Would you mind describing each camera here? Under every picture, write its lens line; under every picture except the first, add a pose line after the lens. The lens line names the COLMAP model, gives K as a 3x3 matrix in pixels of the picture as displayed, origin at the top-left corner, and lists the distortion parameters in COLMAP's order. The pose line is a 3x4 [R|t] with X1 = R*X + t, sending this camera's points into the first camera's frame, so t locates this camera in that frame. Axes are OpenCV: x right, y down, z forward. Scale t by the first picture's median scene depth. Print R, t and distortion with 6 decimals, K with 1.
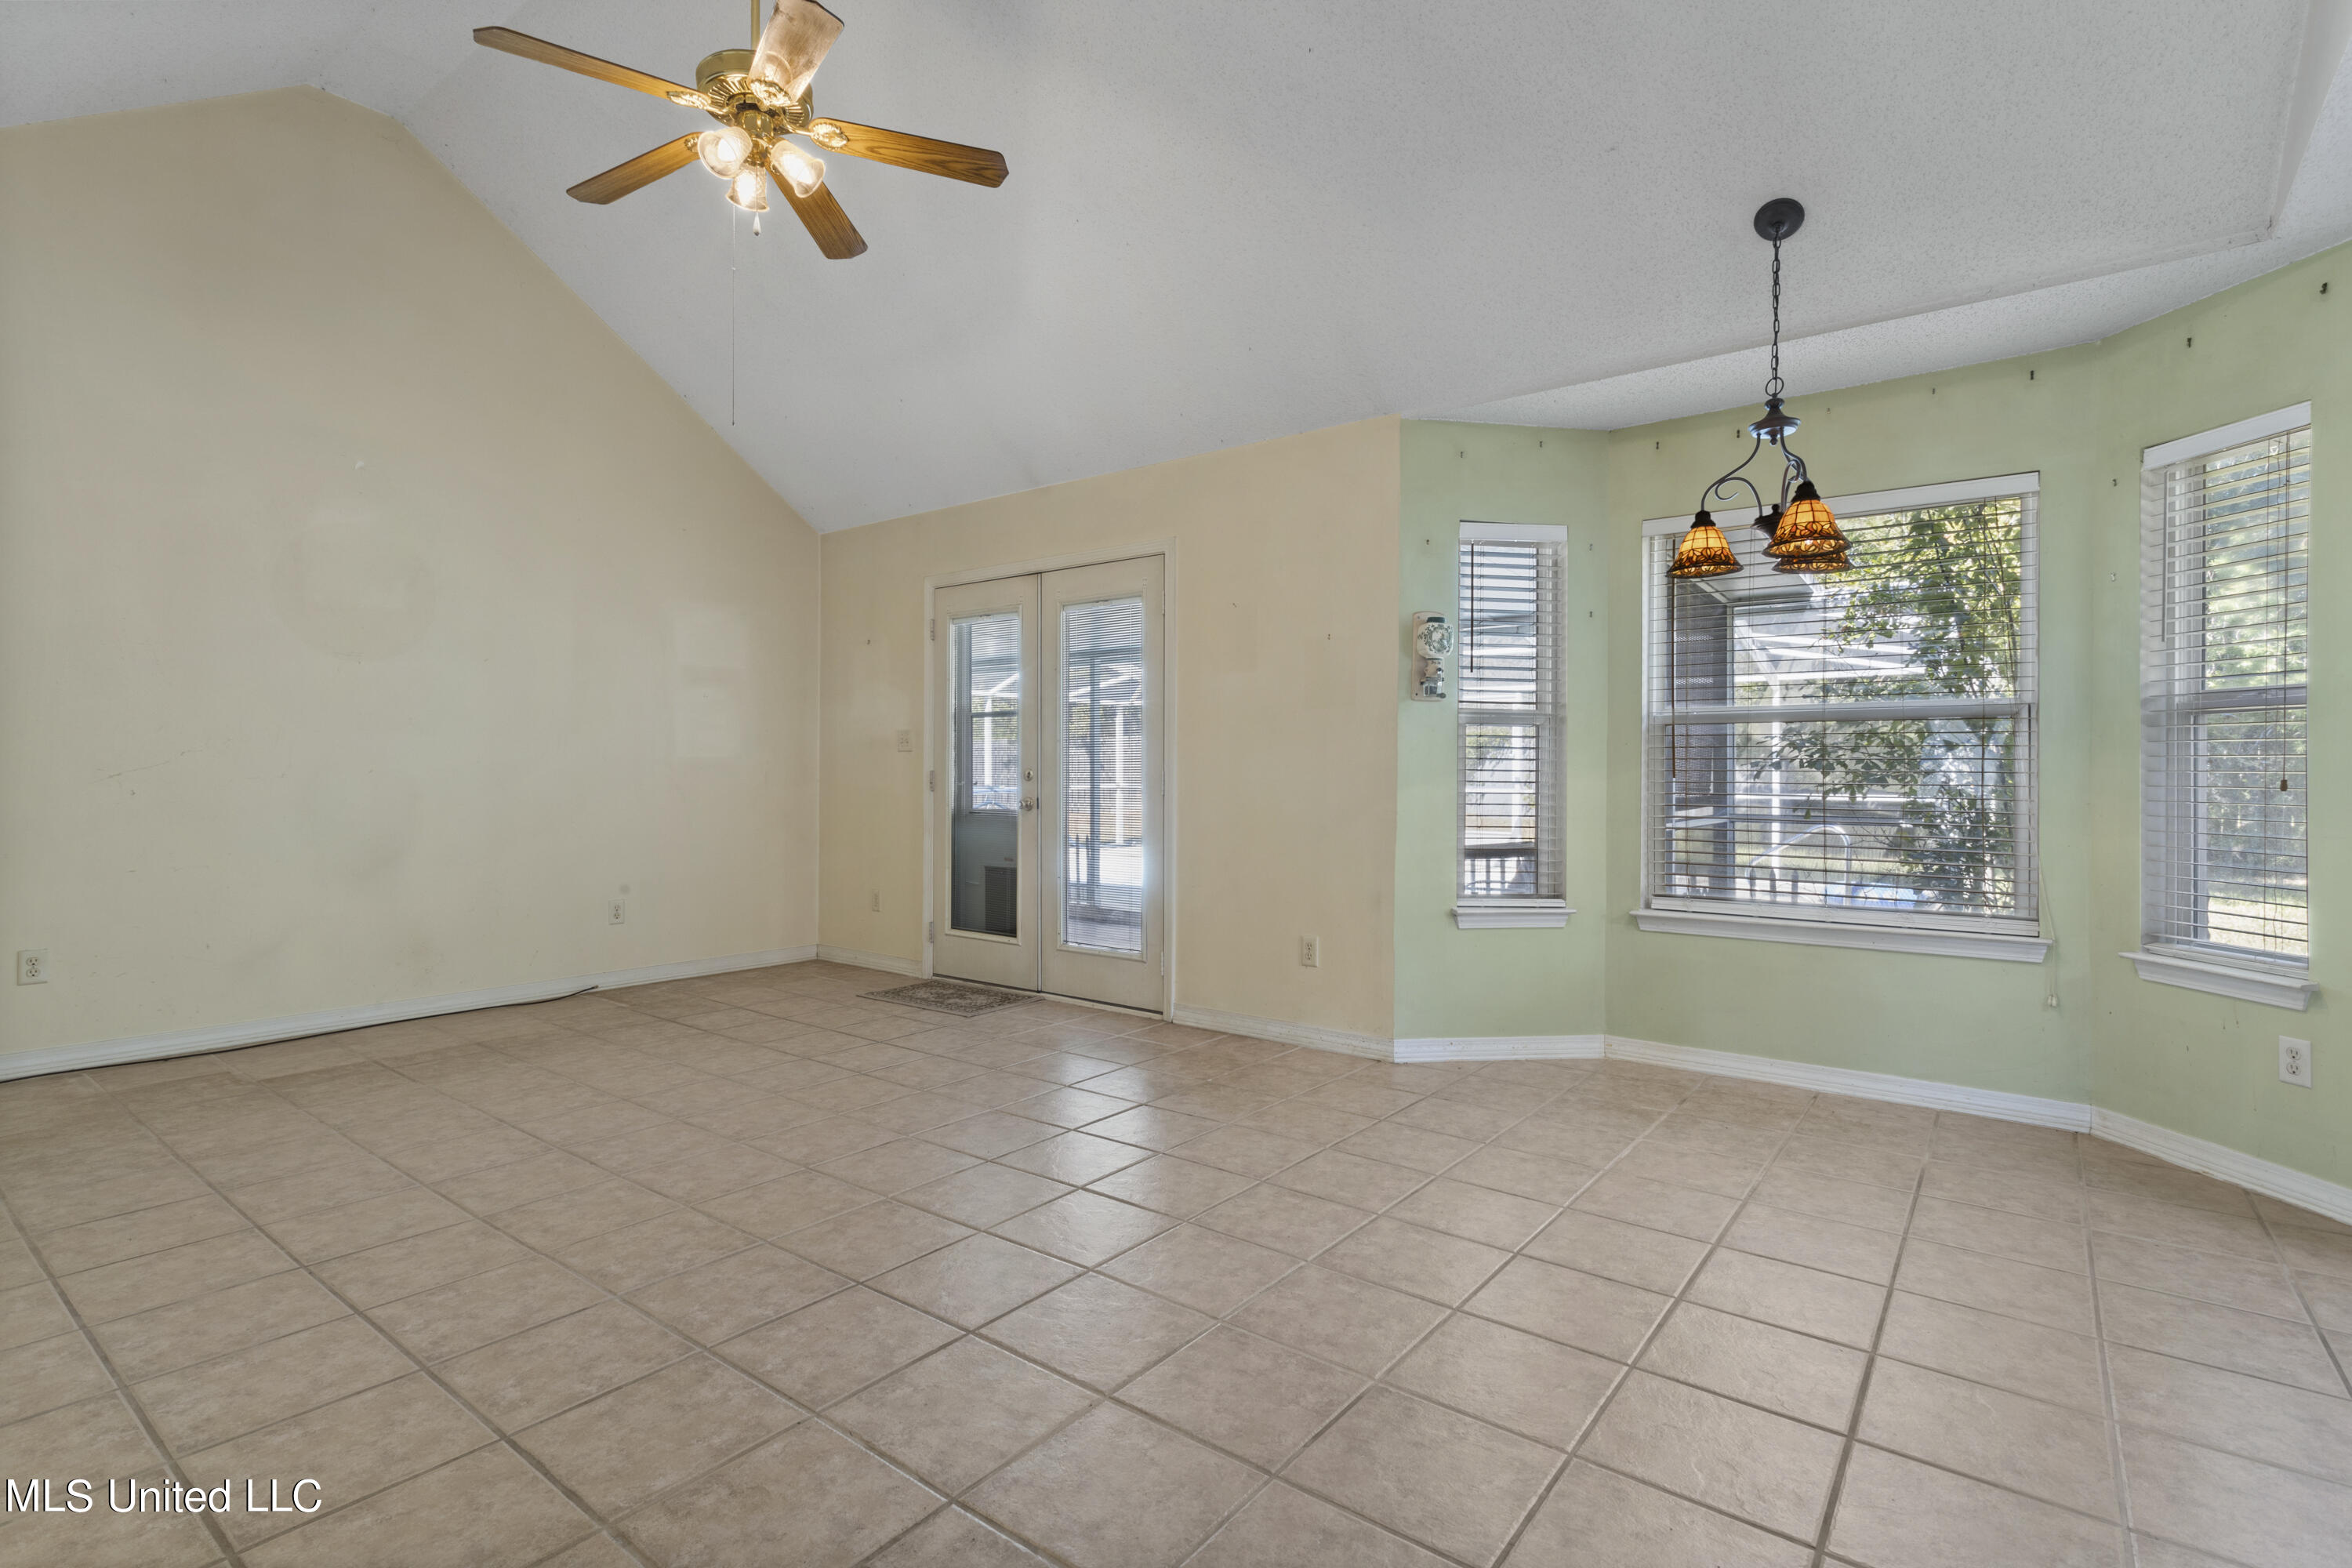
lens RADIAL K [[1109.5, 0, 1176.6], [0, 1109.5, 772.5], [0, 0, 1]] dist [-0.002885, 0.001519]
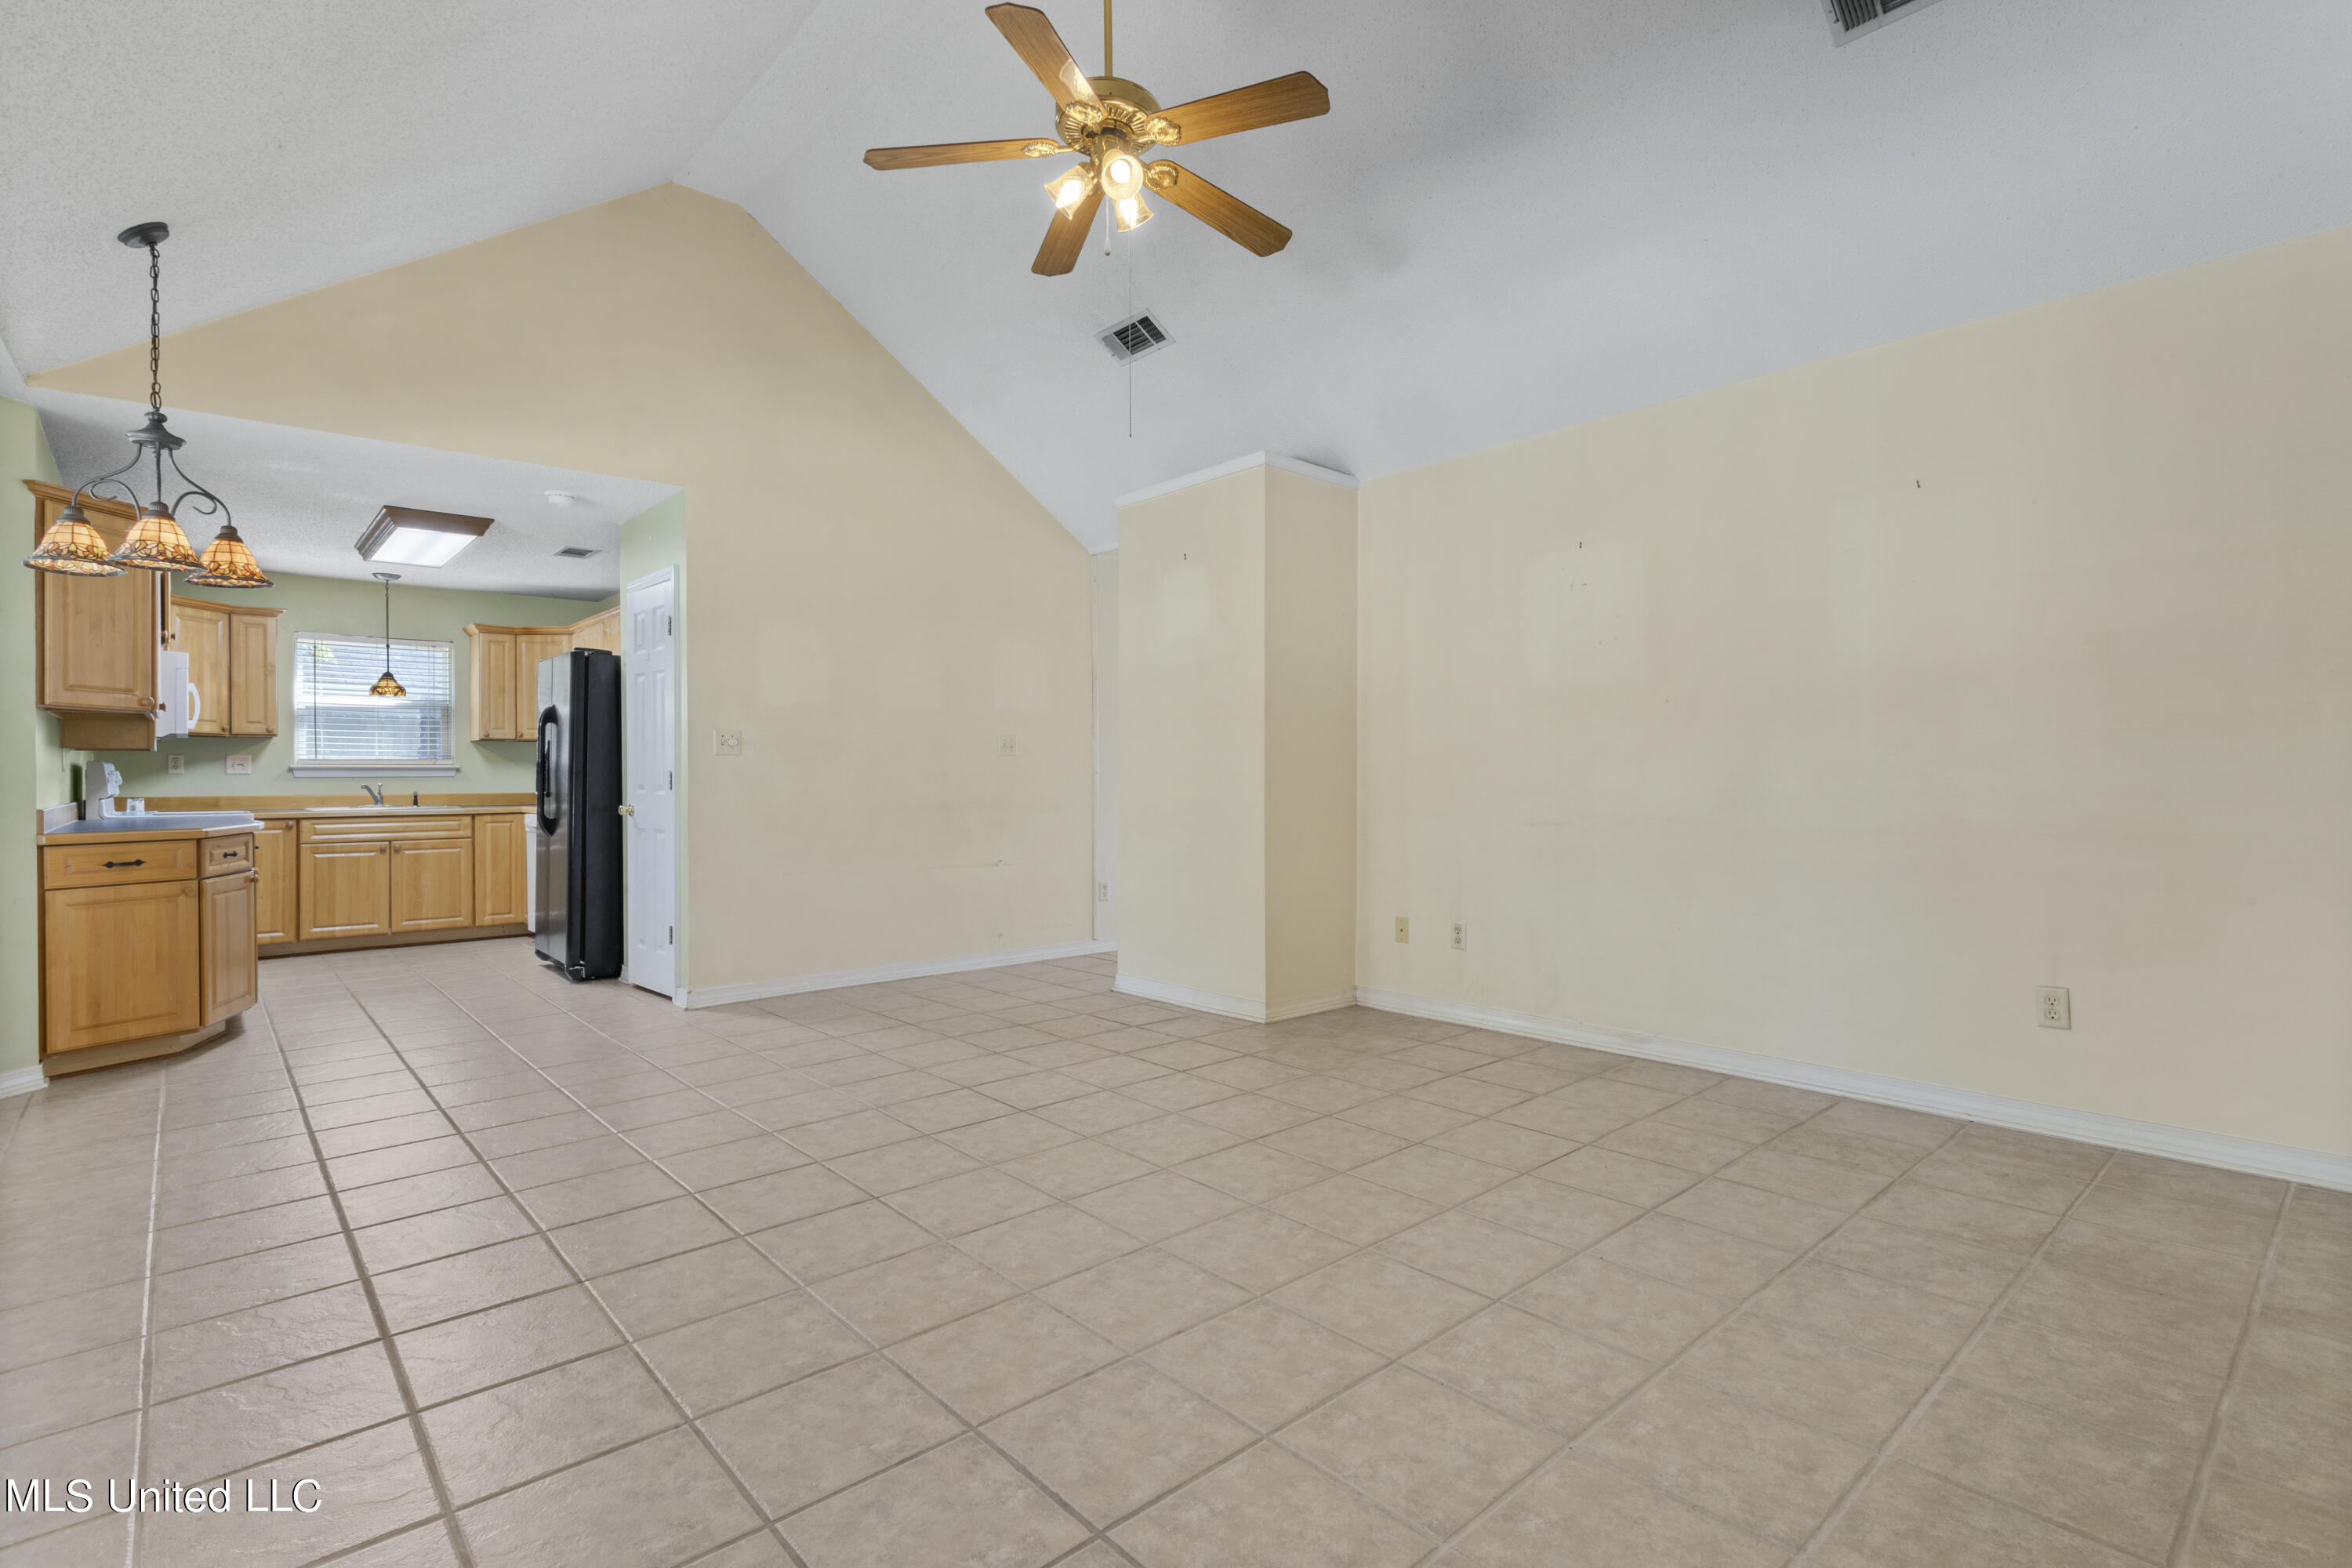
lens RADIAL K [[1109.5, 0, 1183.7], [0, 1109.5, 772.3], [0, 0, 1]] dist [-0.002885, 0.001519]
pose [[-0.983743, 0.001201, 0.179579, -0.586809], [0.001086, 0.999999, -0.000741, -0.002121], [-0.179580, -0.000534, -0.983743, 1.860476]]
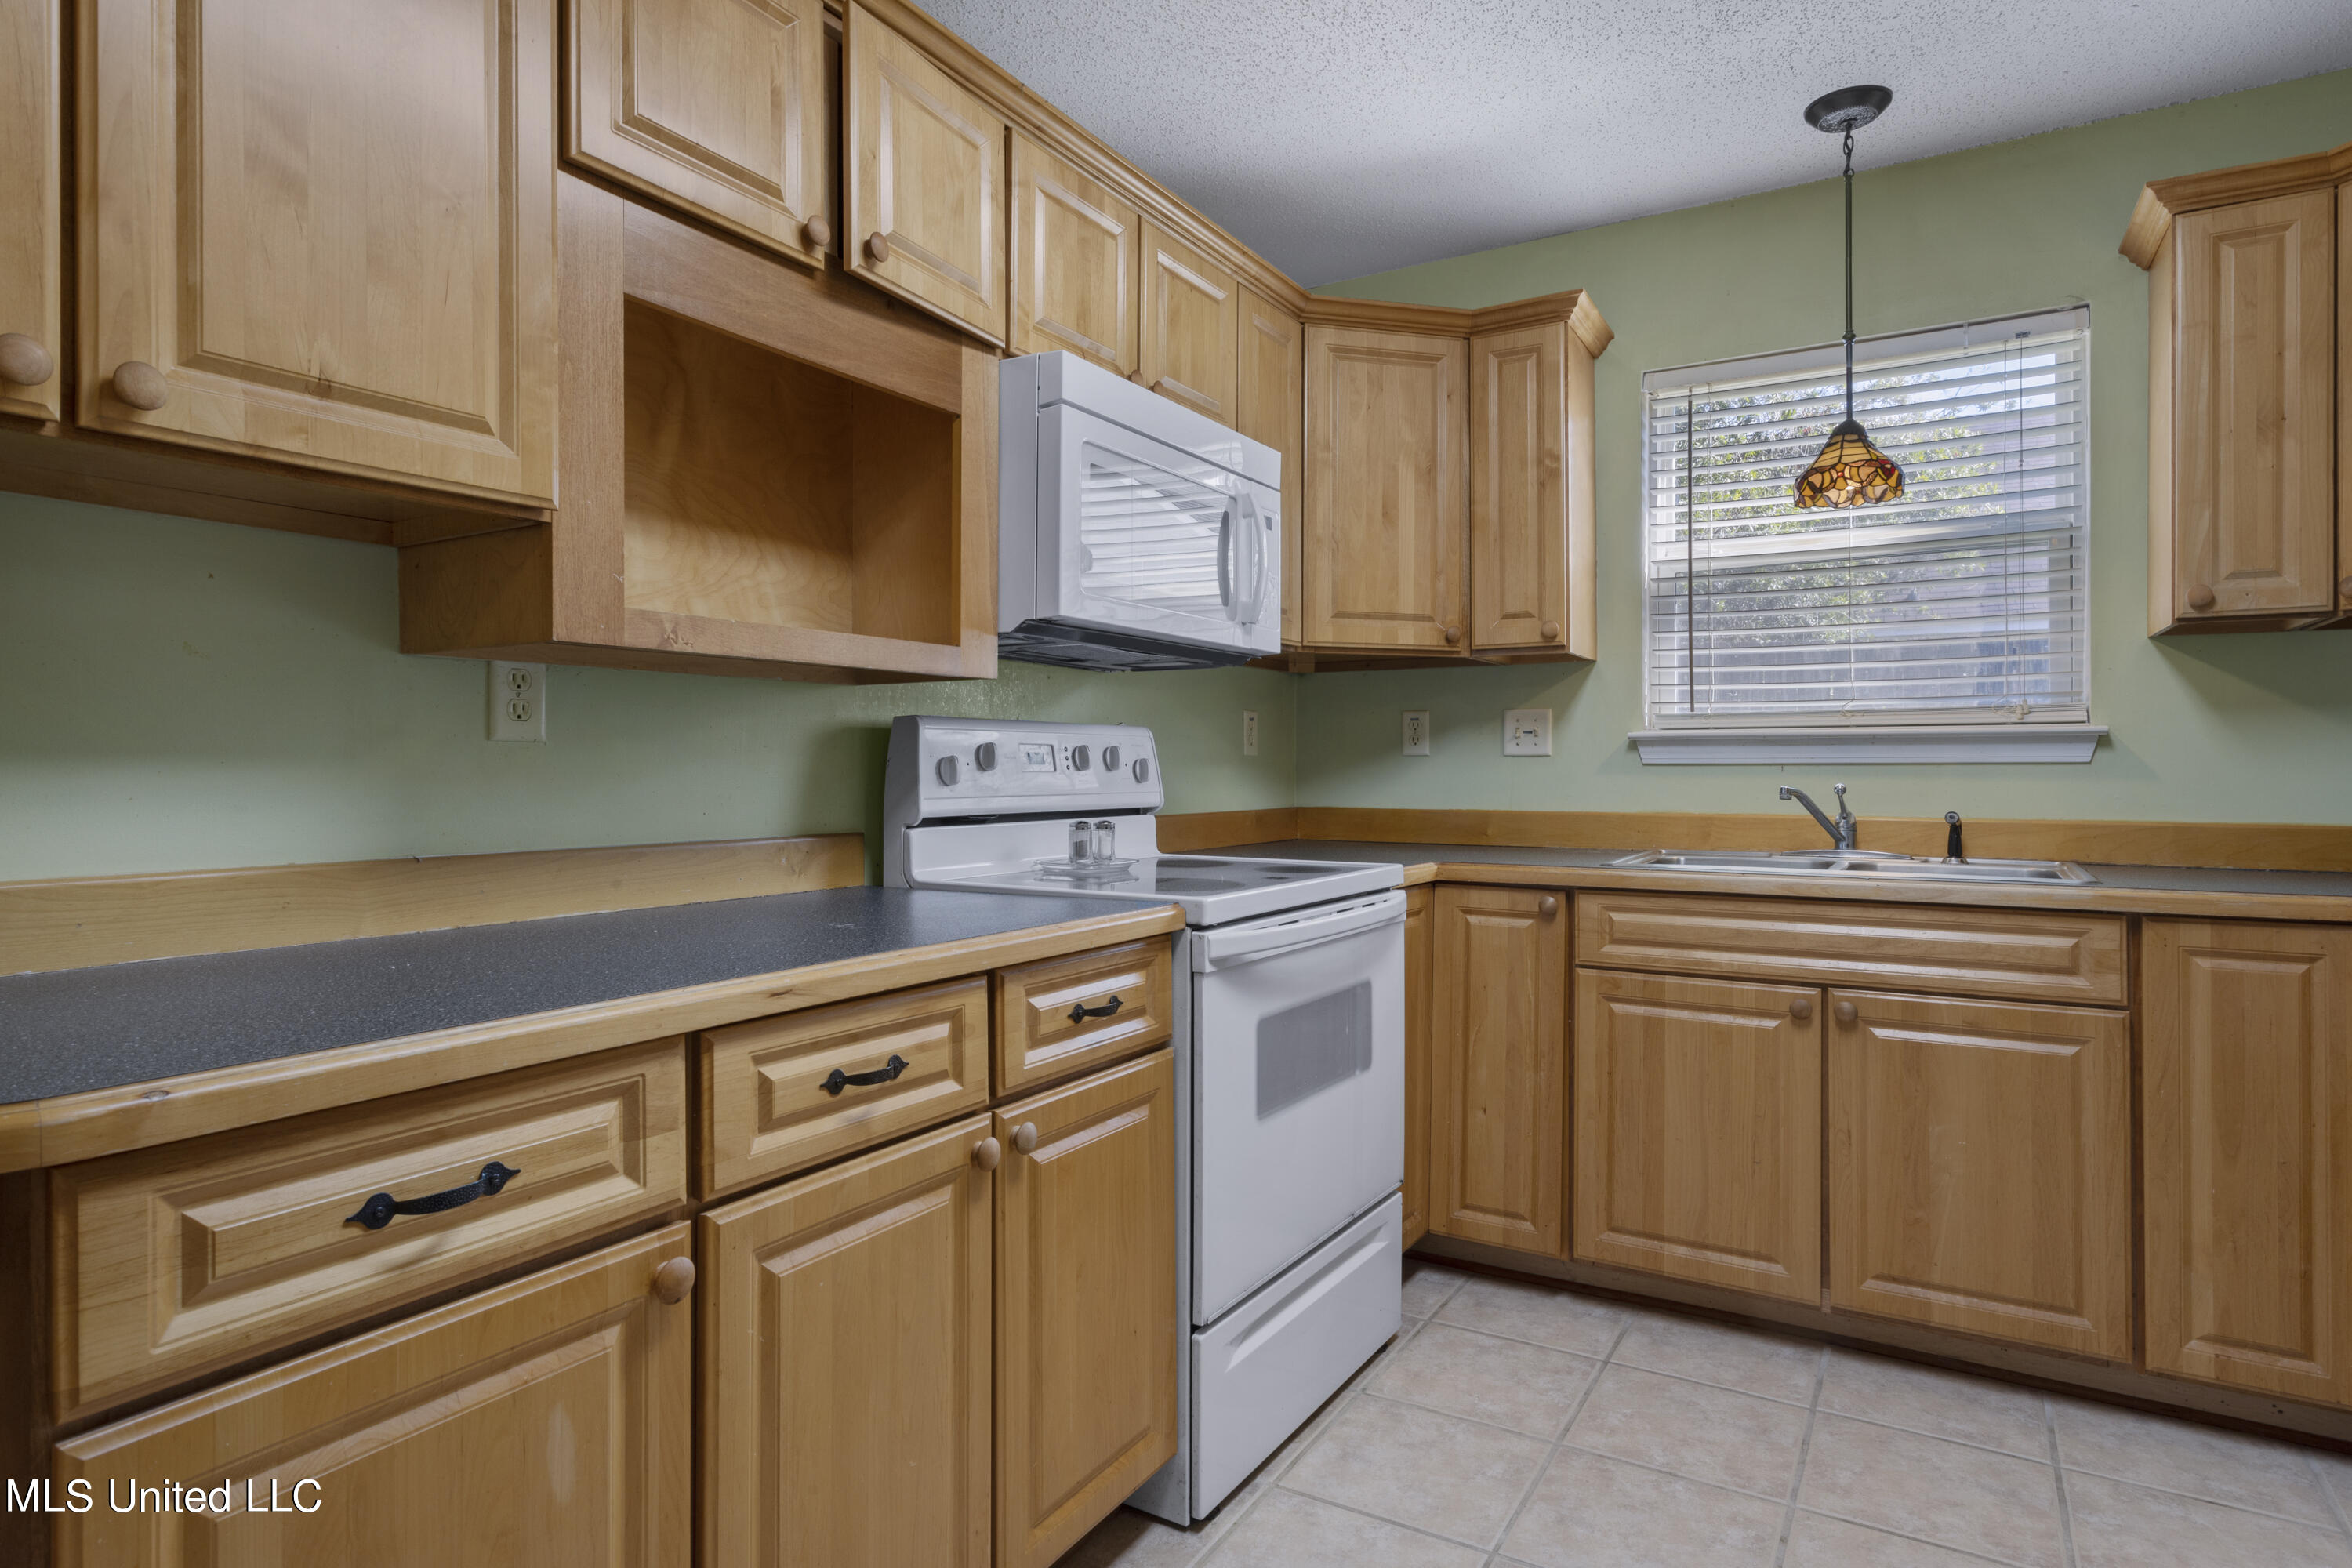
lens RADIAL K [[1288.7, 0, 1166.5], [0, 1288.7, 763.9], [0, 0, 1]] dist [-0.000201, 0.002010]
pose [[-0.109543, 0.000171, 0.993982, 0.729760], [0.001263, 0.999999, -0.000033, 0.003716], [-0.993981, 0.001252, -0.109543, 0.363863]]
